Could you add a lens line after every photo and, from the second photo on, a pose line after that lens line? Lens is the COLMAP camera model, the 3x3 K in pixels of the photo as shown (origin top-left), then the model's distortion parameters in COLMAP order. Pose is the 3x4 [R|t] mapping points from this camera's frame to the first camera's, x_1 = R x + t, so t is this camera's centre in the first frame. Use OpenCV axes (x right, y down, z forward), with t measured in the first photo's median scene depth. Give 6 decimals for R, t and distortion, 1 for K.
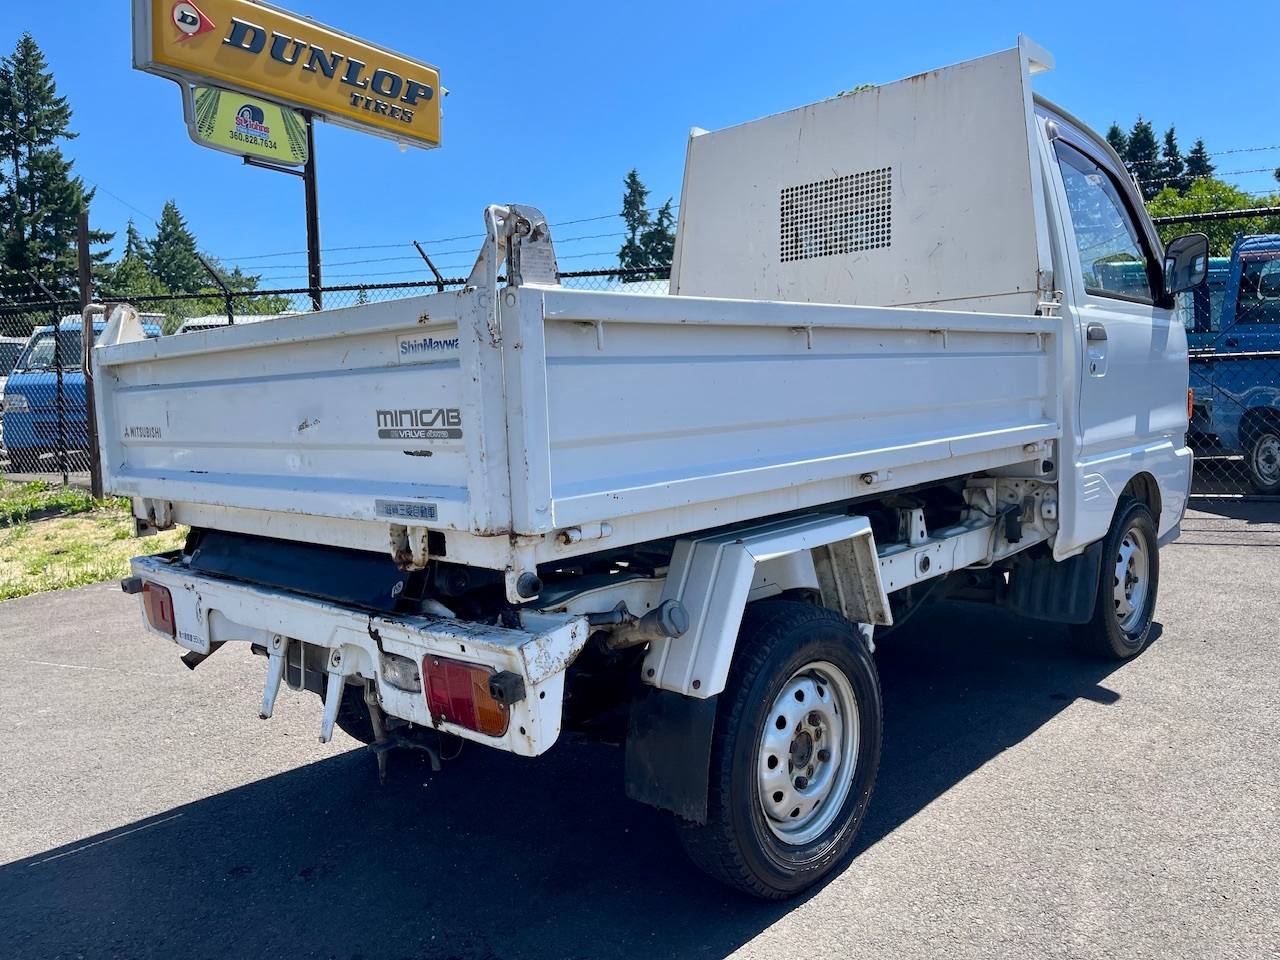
lens RADIAL K [[974.2, 0, 642.0], [0, 974.2, 479.0], [0, 0, 1]] dist [0.070765, -0.095952]
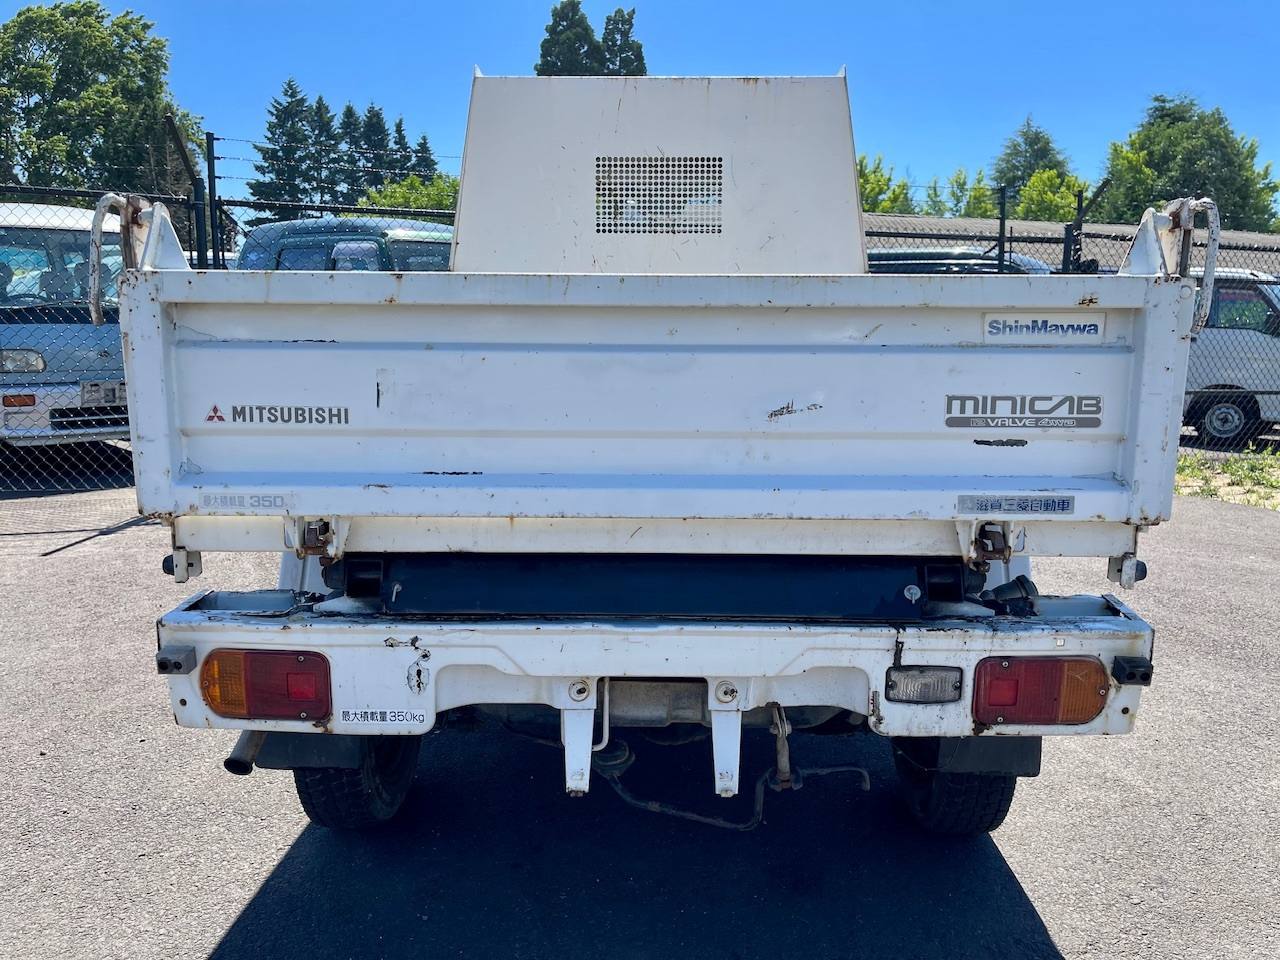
lens RADIAL K [[974.2, 0, 648.5], [0, 974.2, 482.9], [0, 0, 1]] dist [0.070765, -0.095952]
pose [[0.742361, -0.049787, 0.668148, -0.490477], [0.023593, 0.998559, 0.048194, -0.018343], [-0.669584, -0.020014, 0.742466, 0.238594]]
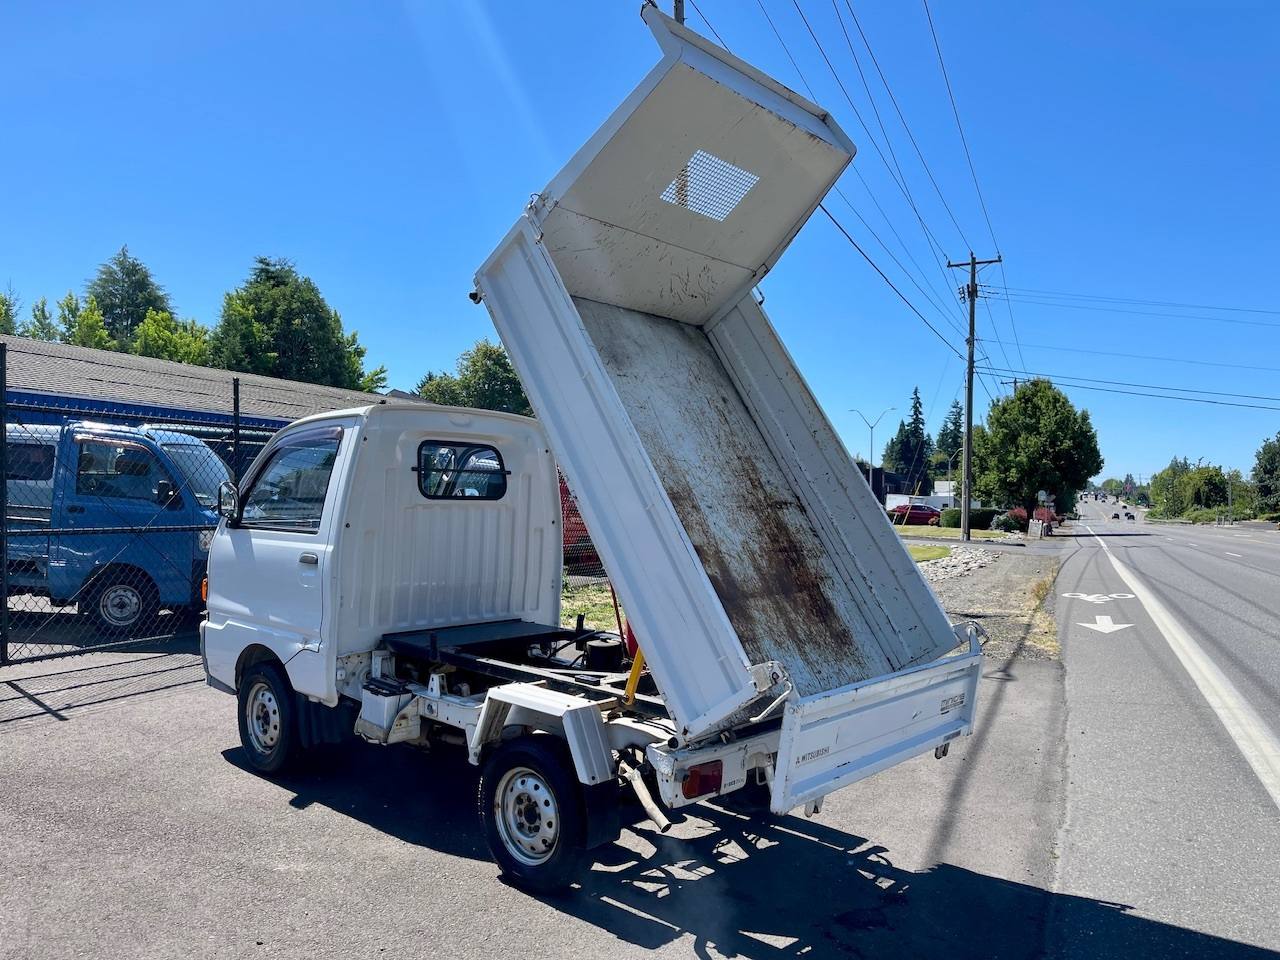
lens RADIAL K [[974.2, 0, 647.7], [0, 974.2, 488.4], [0, 0, 1]] dist [0.070765, -0.095952]
pose [[-0.028418, 0.037823, 0.998880, -1.310993], [0.061576, 0.997452, -0.036017, -0.171120], [-0.997698, 0.060484, -0.030674, 0.725317]]
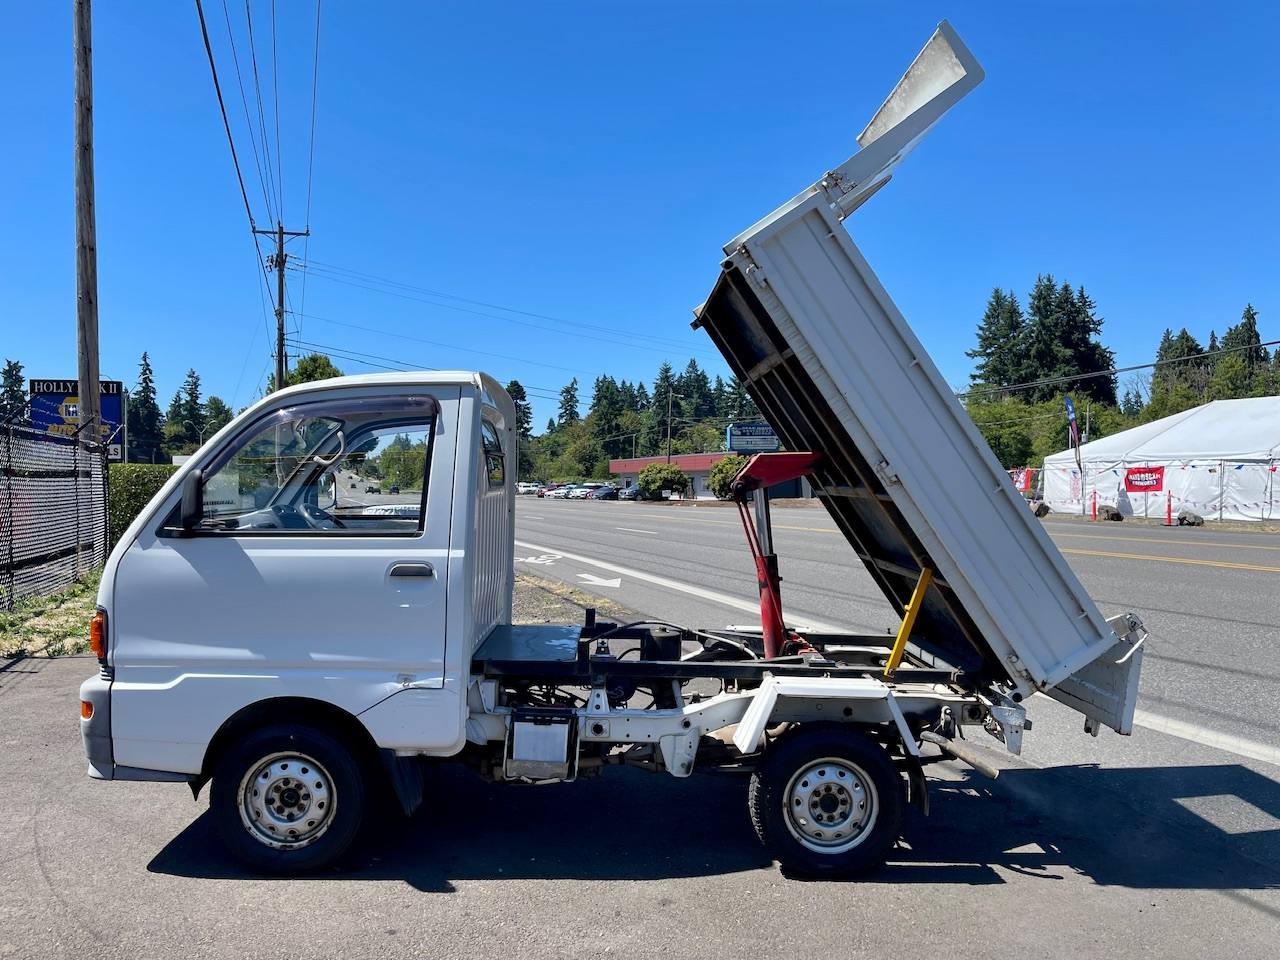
lens RADIAL K [[974.2, 0, 645.9], [0, 974.2, 486.7], [0, 0, 1]] dist [0.070765, -0.095952]
pose [[-0.704265, 0.022980, 0.709565, -0.834328], [0.075872, 0.996188, 0.043043, -0.267036], [-0.705871, 0.084150, -0.703324, 1.723231]]
